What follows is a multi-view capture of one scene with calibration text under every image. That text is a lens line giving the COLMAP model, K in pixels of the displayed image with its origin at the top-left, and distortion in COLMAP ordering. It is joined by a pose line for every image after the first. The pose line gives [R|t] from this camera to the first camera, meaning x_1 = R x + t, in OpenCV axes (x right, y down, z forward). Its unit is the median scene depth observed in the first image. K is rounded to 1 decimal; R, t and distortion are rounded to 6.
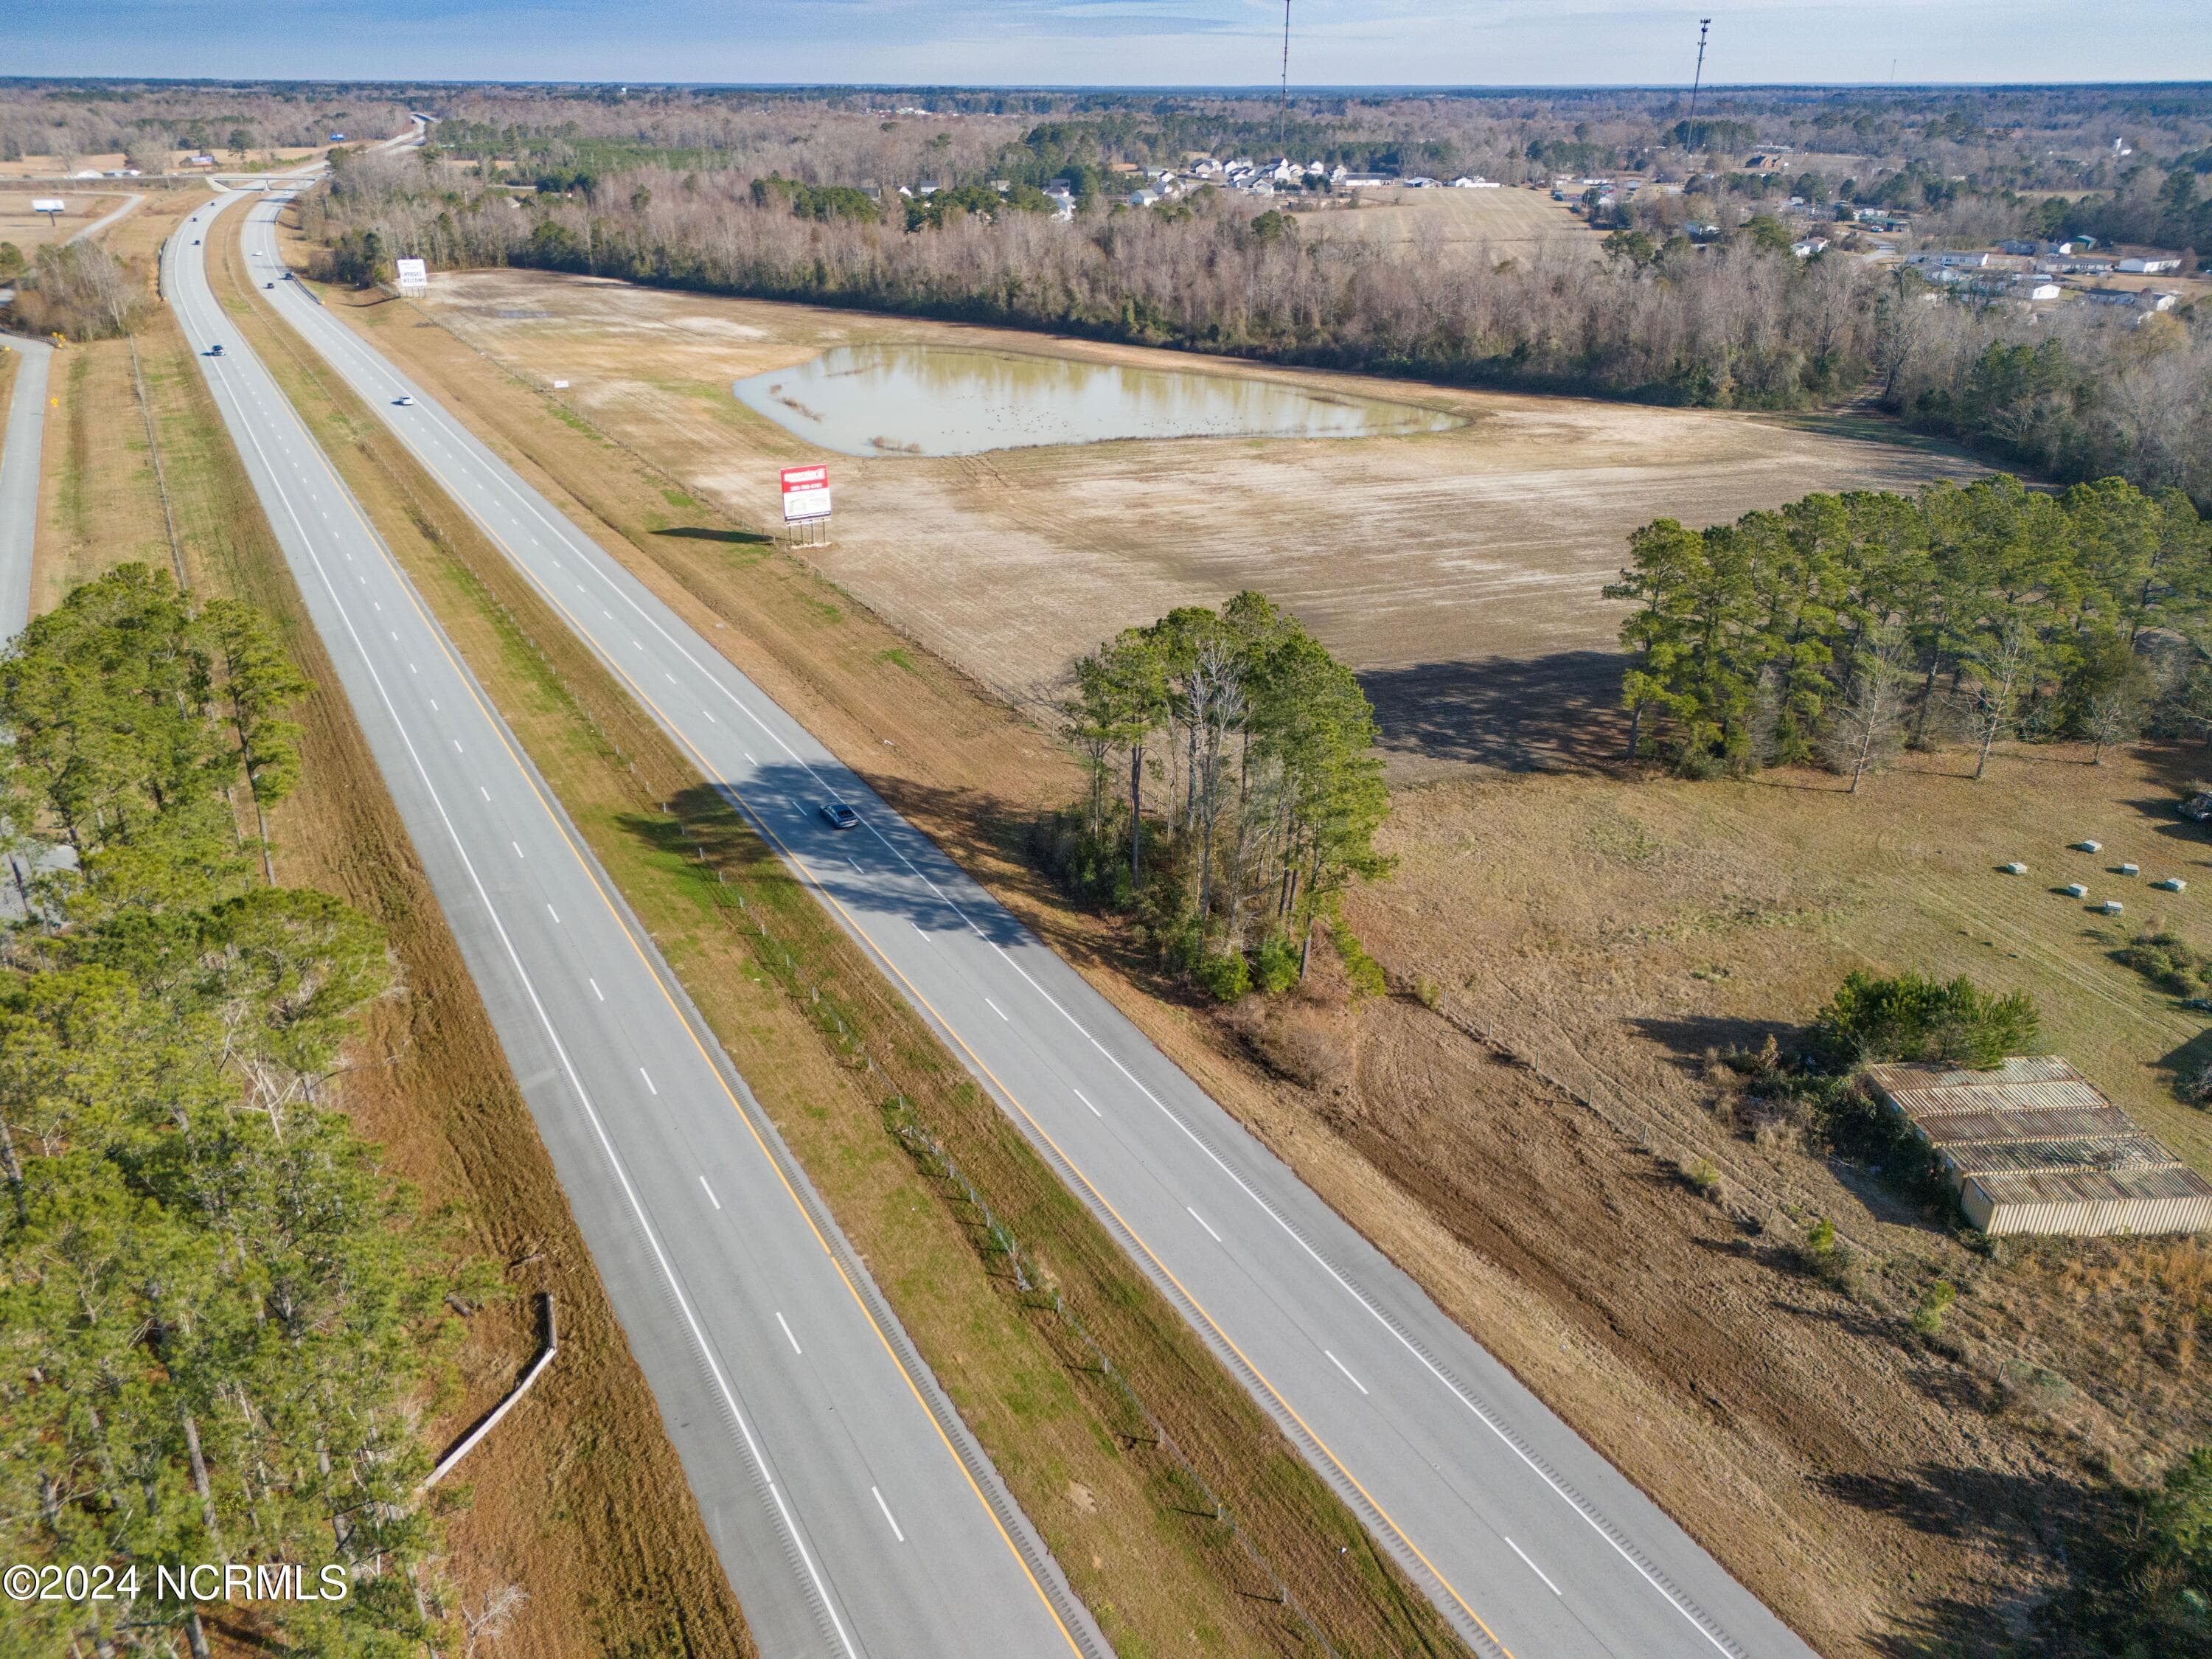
lens RADIAL K [[1601.1, 0, 1106.0], [0, 1601.1, 829.5], [0, 0, 1]] dist [0.079865, -0.067463]
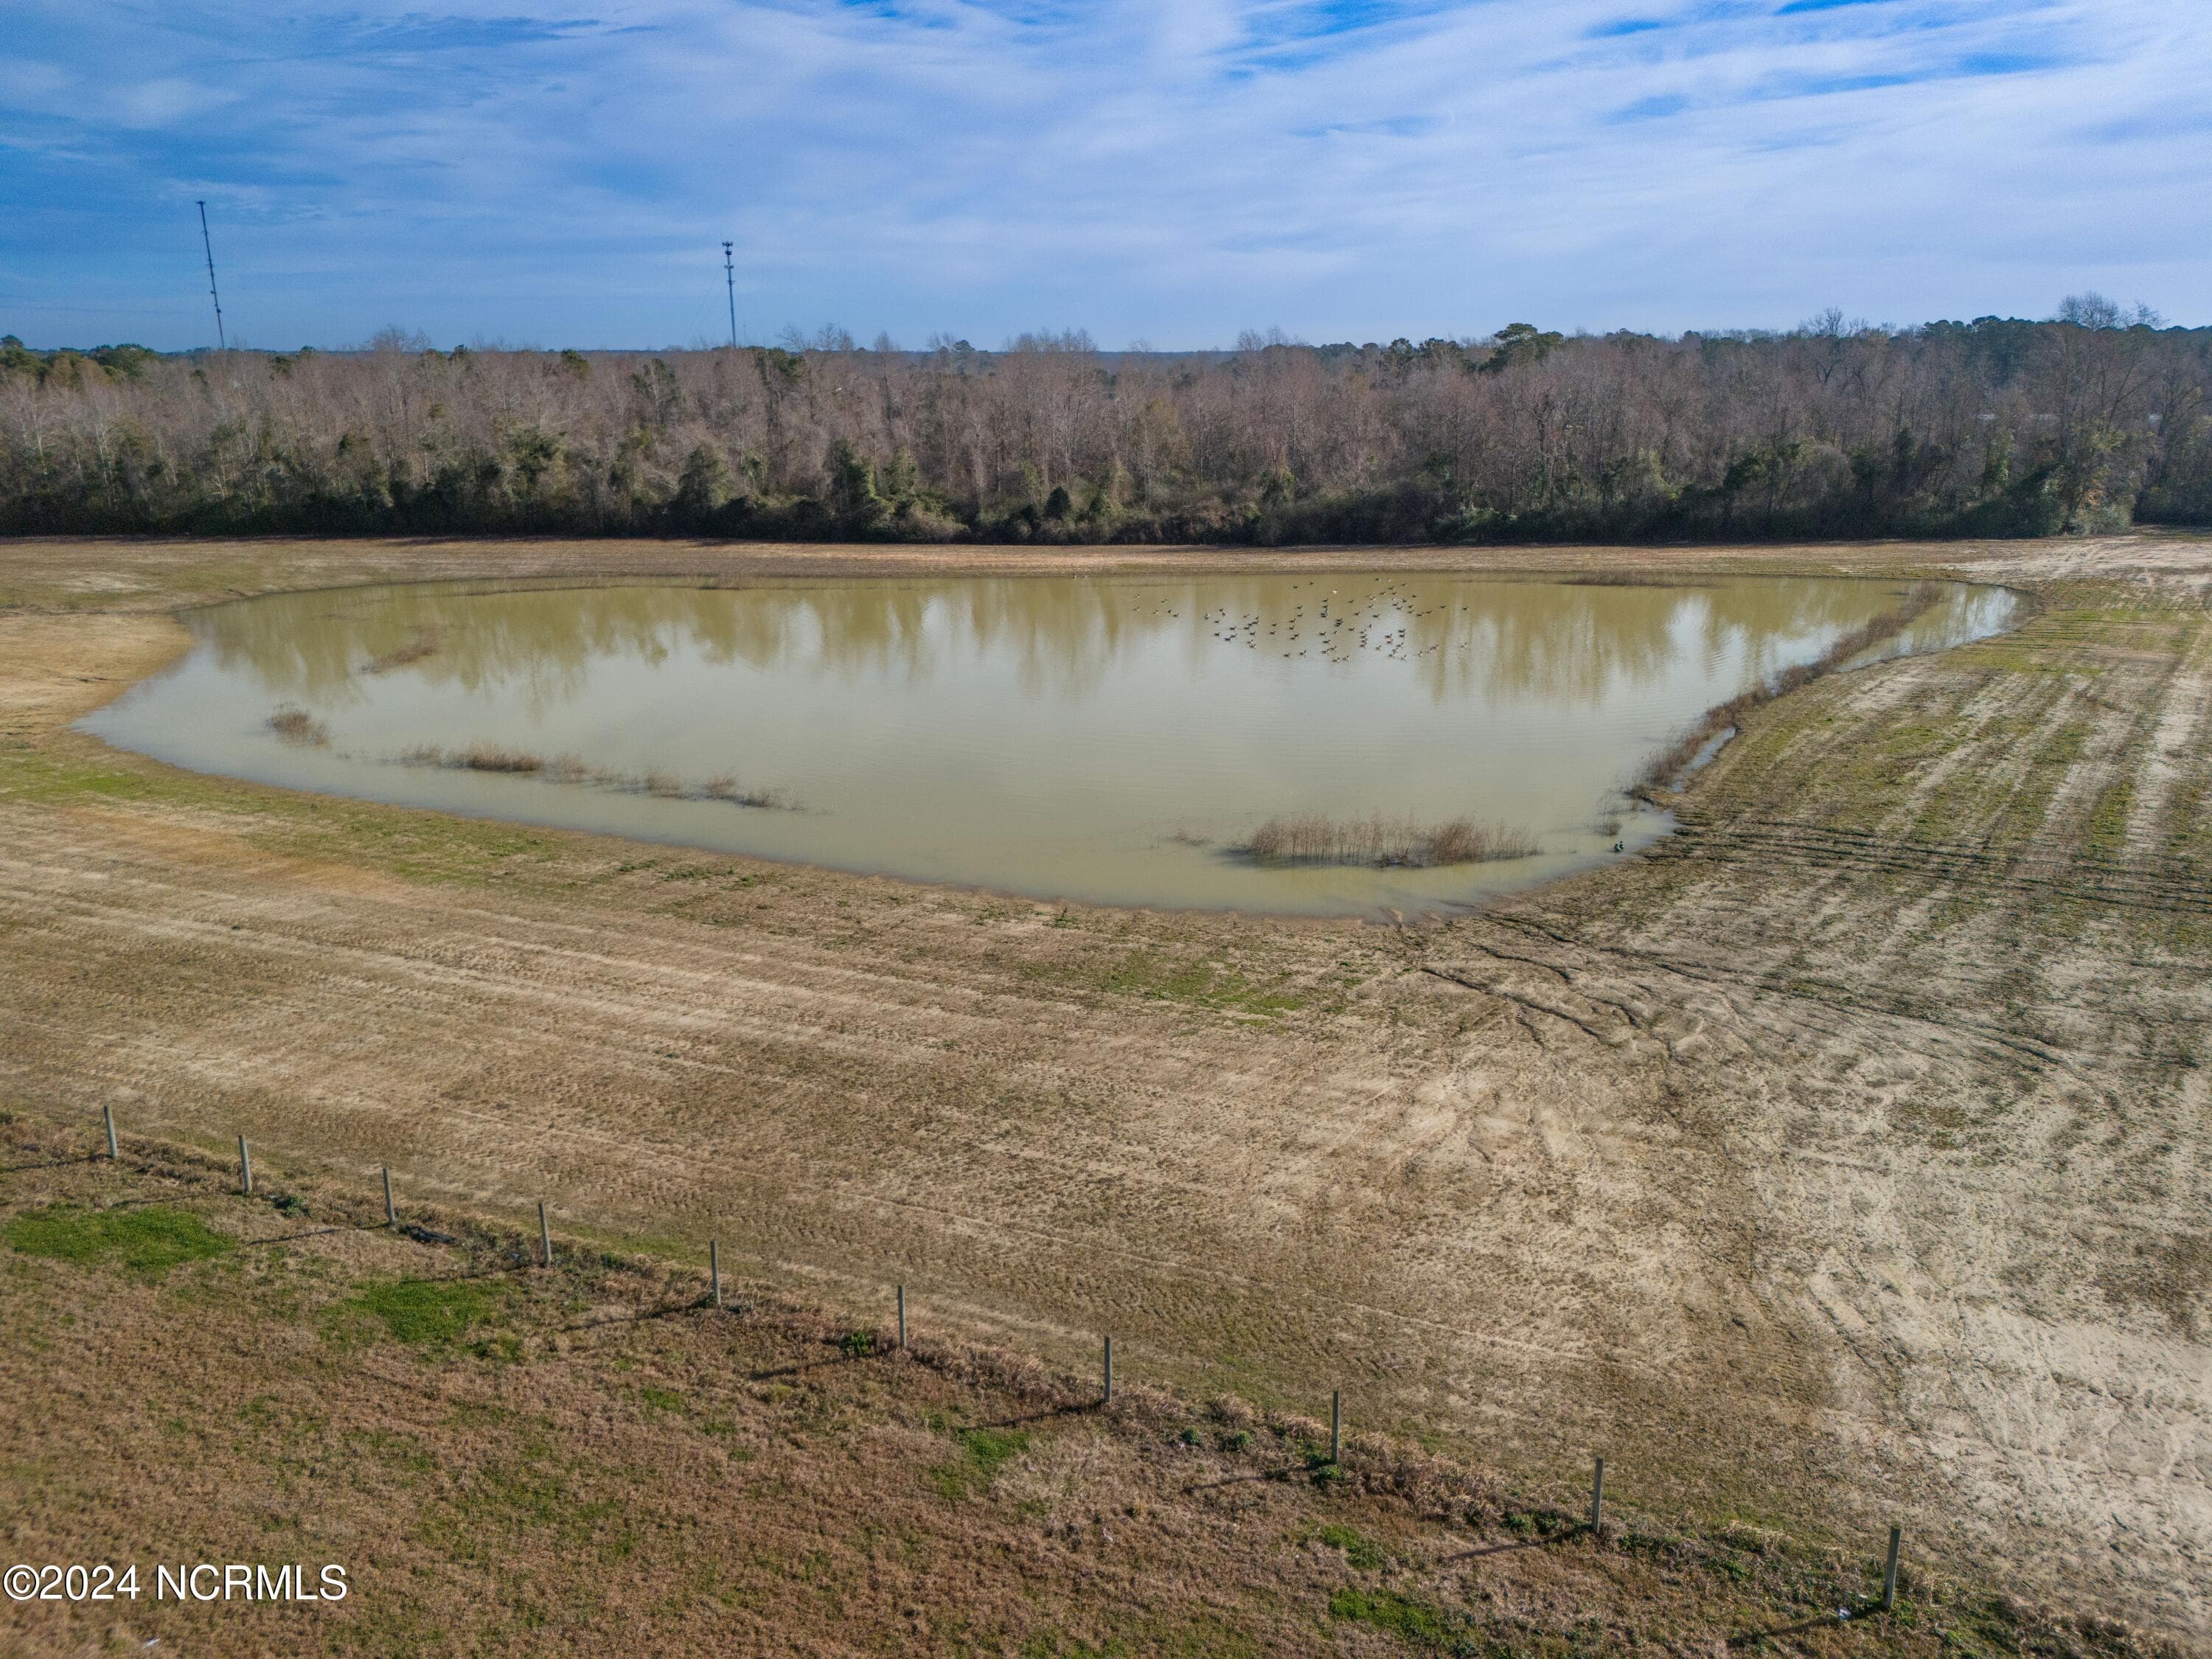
lens RADIAL K [[1601.1, 0, 1106.0], [0, 1601.1, 829.5], [0, 0, 1]] dist [0.079865, -0.067463]
pose [[0.790585, -0.179334, 0.585504, -0.435940], [0.264026, 0.962541, -0.061689, -0.329932], [-0.552508, 0.203359, 0.808319, 1.141320]]
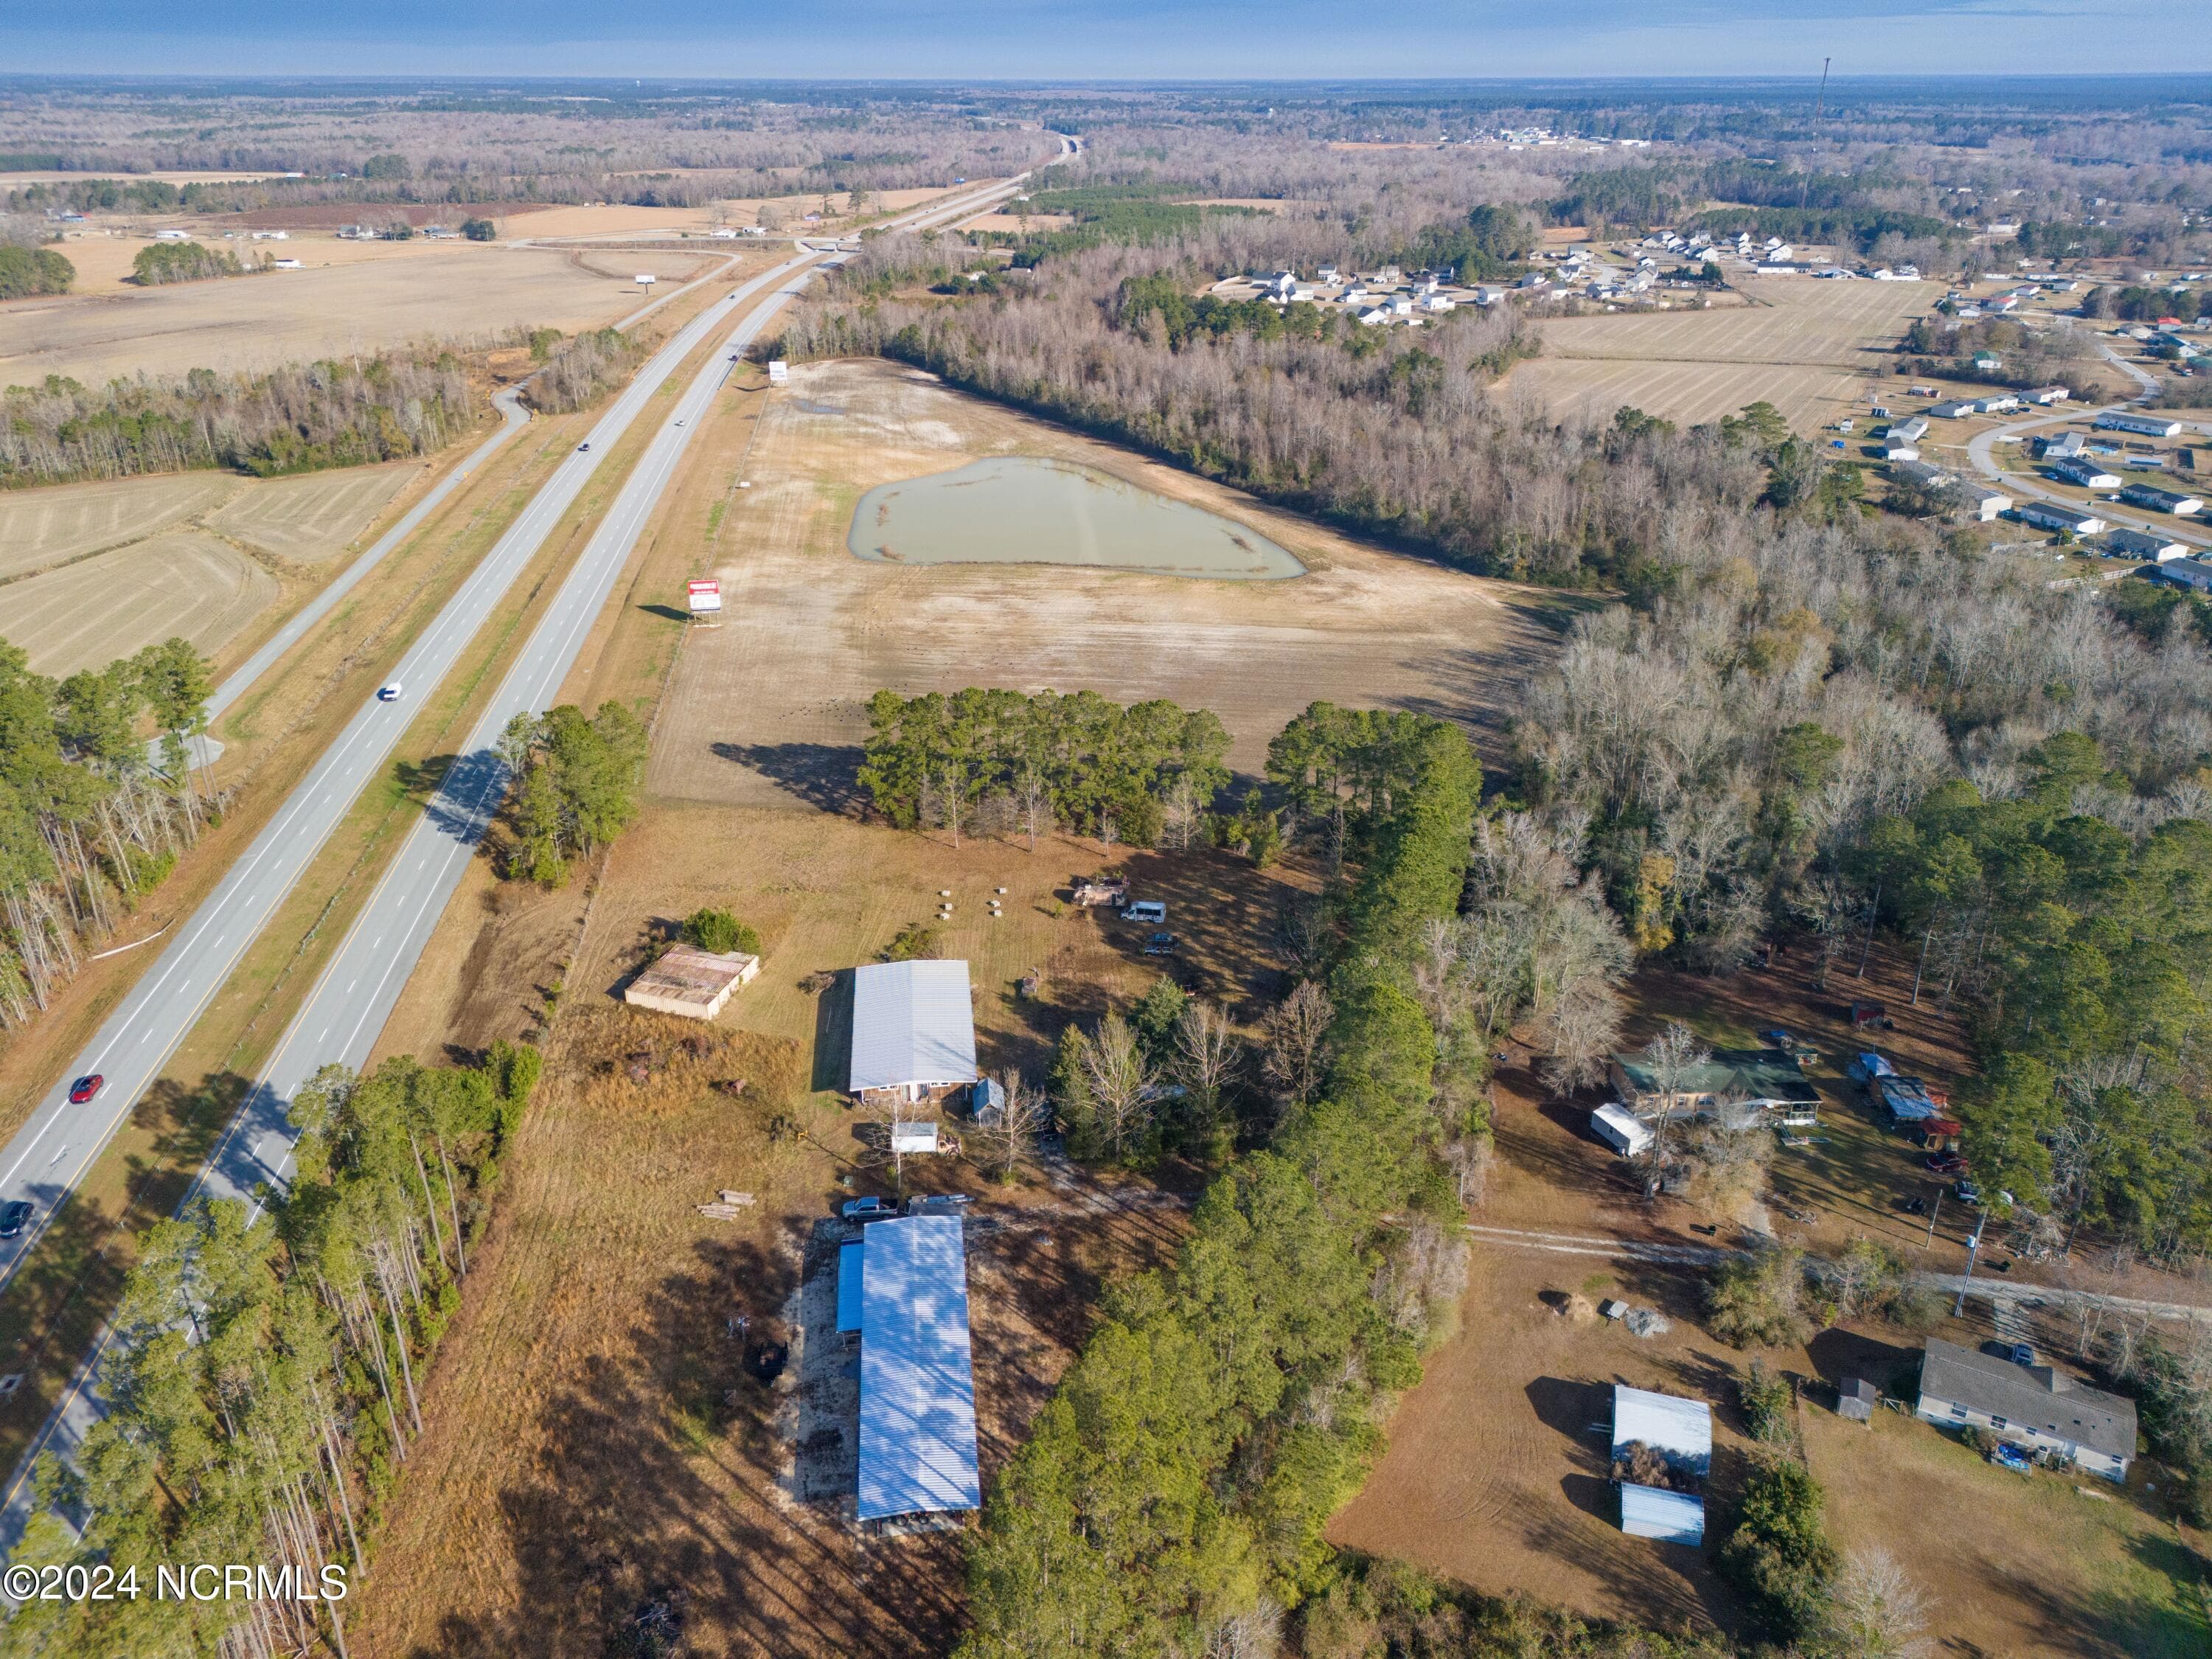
lens RADIAL K [[1601.1, 0, 1106.0], [0, 1601.1, 829.5], [0, 0, 1]] dist [0.079865, -0.067463]
pose [[0.923192, 0.160584, -0.349184, 0.868789], [-0.159028, 0.986711, 0.033327, -0.091487], [0.349895, 0.024763, 0.936461, -0.458383]]
